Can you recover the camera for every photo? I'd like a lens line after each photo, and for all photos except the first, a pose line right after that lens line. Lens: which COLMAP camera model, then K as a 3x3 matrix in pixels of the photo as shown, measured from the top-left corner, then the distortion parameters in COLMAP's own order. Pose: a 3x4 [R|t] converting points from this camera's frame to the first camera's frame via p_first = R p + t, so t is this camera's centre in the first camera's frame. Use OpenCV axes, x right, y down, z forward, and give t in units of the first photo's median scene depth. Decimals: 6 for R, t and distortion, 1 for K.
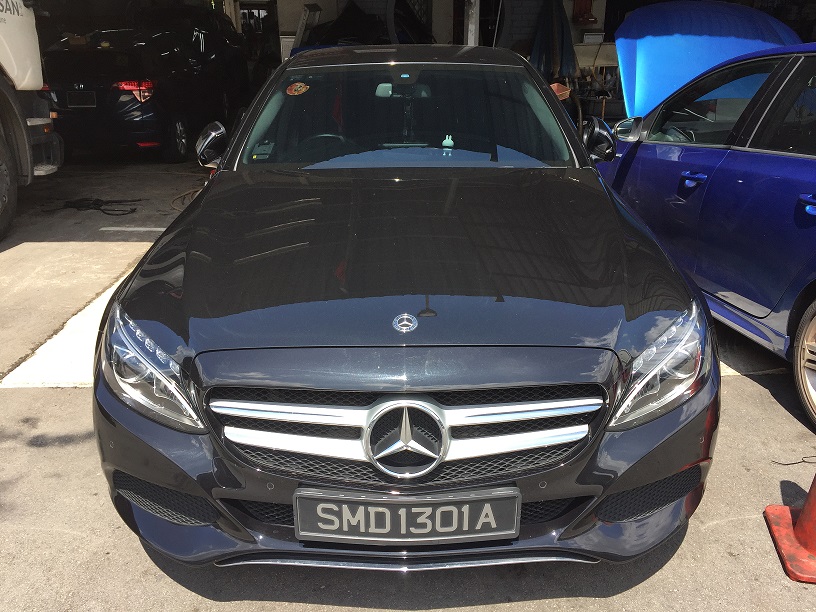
lens RADIAL K [[706.1, 0, 408.0], [0, 706.1, 306.0], [0, 0, 1]] dist [0.083626, -0.134521]
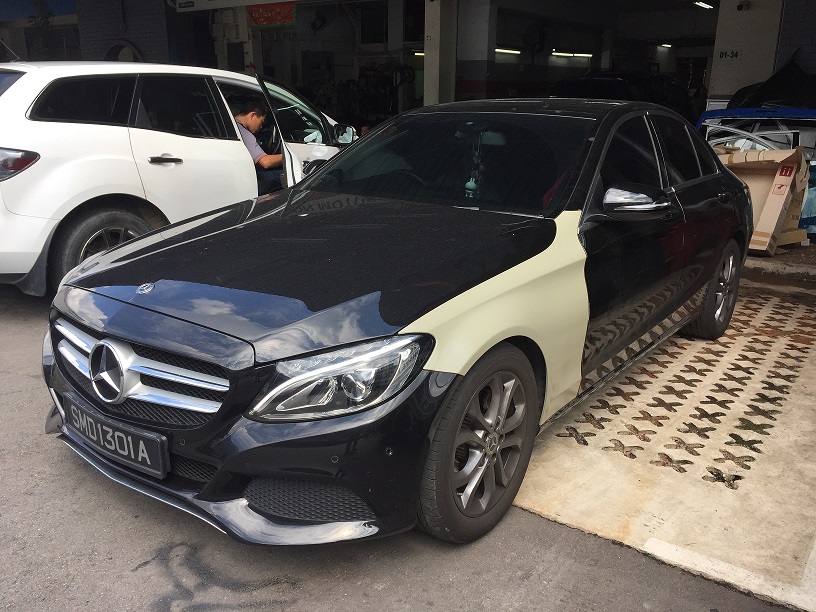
lens RADIAL K [[698.8, 0, 408.0], [0, 698.8, 306.0], [0, 0, 1]] dist [0.094323, -0.131451]
pose [[0.792239, 0.186244, -0.581095, 1.136644], [-0.234133, 0.972175, -0.007618, -0.046507], [0.563507, 0.142089, 0.813800, 0.227892]]
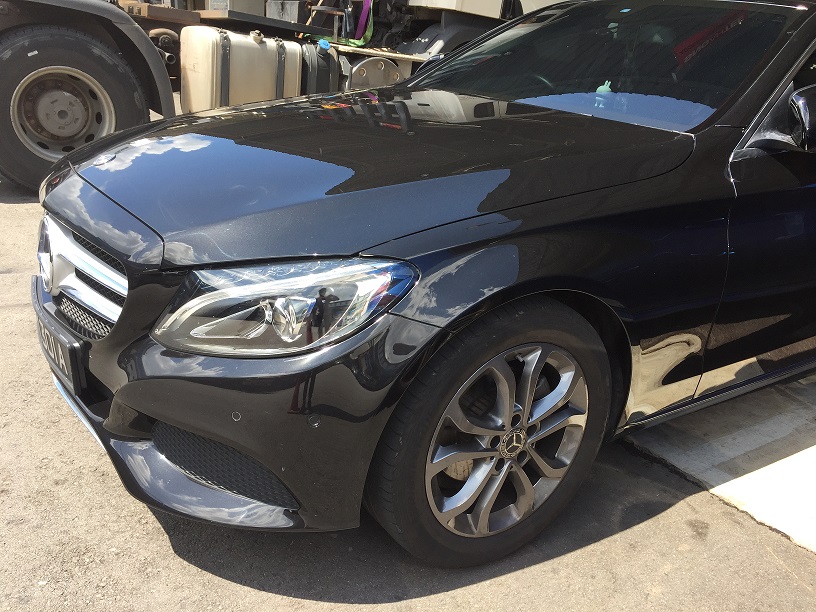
lens RADIAL K [[698.8, 0, 408.0], [0, 698.8, 306.0], [0, 0, 1]] dist [0.094323, -0.131451]
pose [[0.553590, 0.336627, -0.761722, 1.106375], [-0.361583, 0.921109, 0.144280, -0.086477], [0.750197, 0.195553, 0.631636, 0.727317]]
